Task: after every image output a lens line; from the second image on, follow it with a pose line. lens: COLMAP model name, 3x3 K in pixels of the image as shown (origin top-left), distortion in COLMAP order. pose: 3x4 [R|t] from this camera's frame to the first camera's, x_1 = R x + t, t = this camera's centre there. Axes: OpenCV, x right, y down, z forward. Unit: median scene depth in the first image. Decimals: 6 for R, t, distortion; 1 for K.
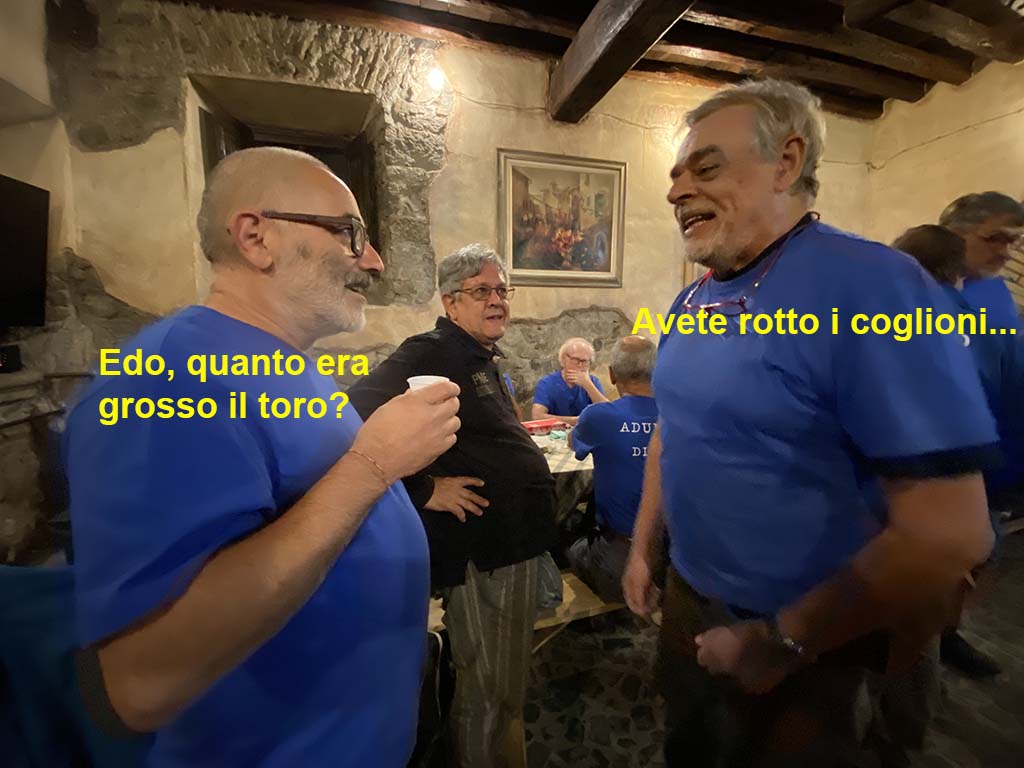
lens RADIAL K [[430.3, 0, 513.6], [0, 430.3, 373.4], [0, 0, 1]] dist [-0.008613, -0.003637]
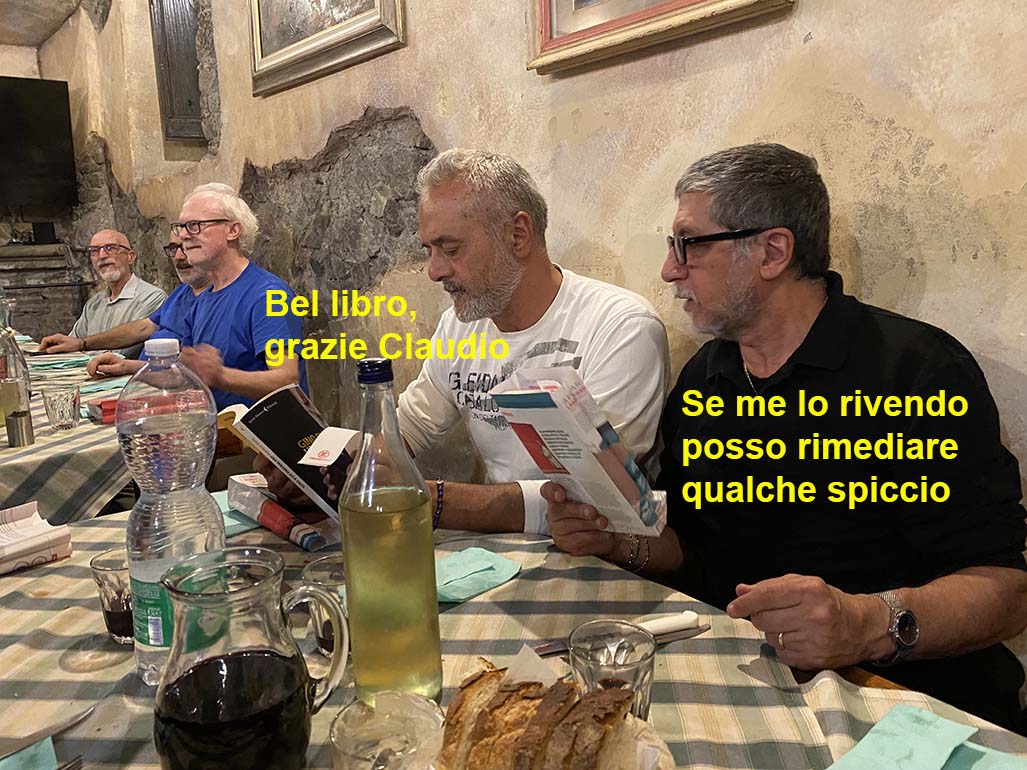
lens RADIAL K [[796.0, 0, 527.5], [0, 796.0, 380.0], [0, 0, 1]] dist [0.025021, -0.019197]
pose [[0.388125, 0.150358, -0.909259, 0.956811], [-0.096340, 0.987816, 0.122225, -0.020018], [0.916557, 0.040159, 0.397882, 0.880613]]
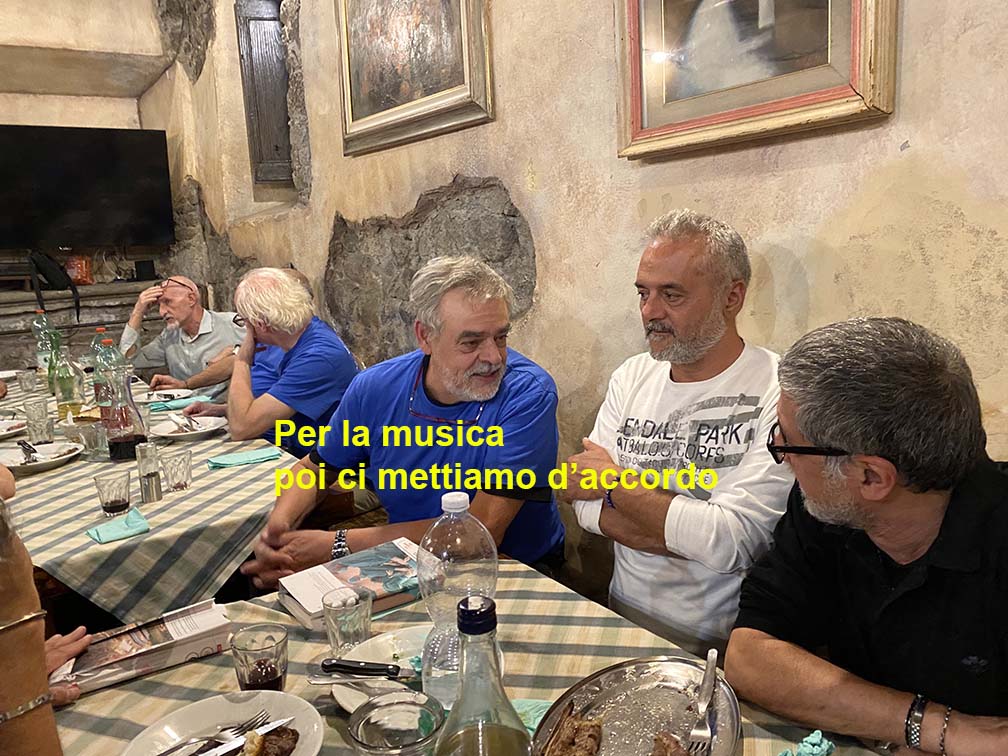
lens RADIAL K [[781.3, 0, 524.5], [0, 781.3, 370.2], [0, 0, 1]] dist [0.025021, -0.019197]
pose [[0.320361, 0.142062, -0.936583, 0.953924], [-0.075255, 0.989383, 0.124329, -0.075582], [0.944301, 0.030652, 0.327651, 0.847010]]
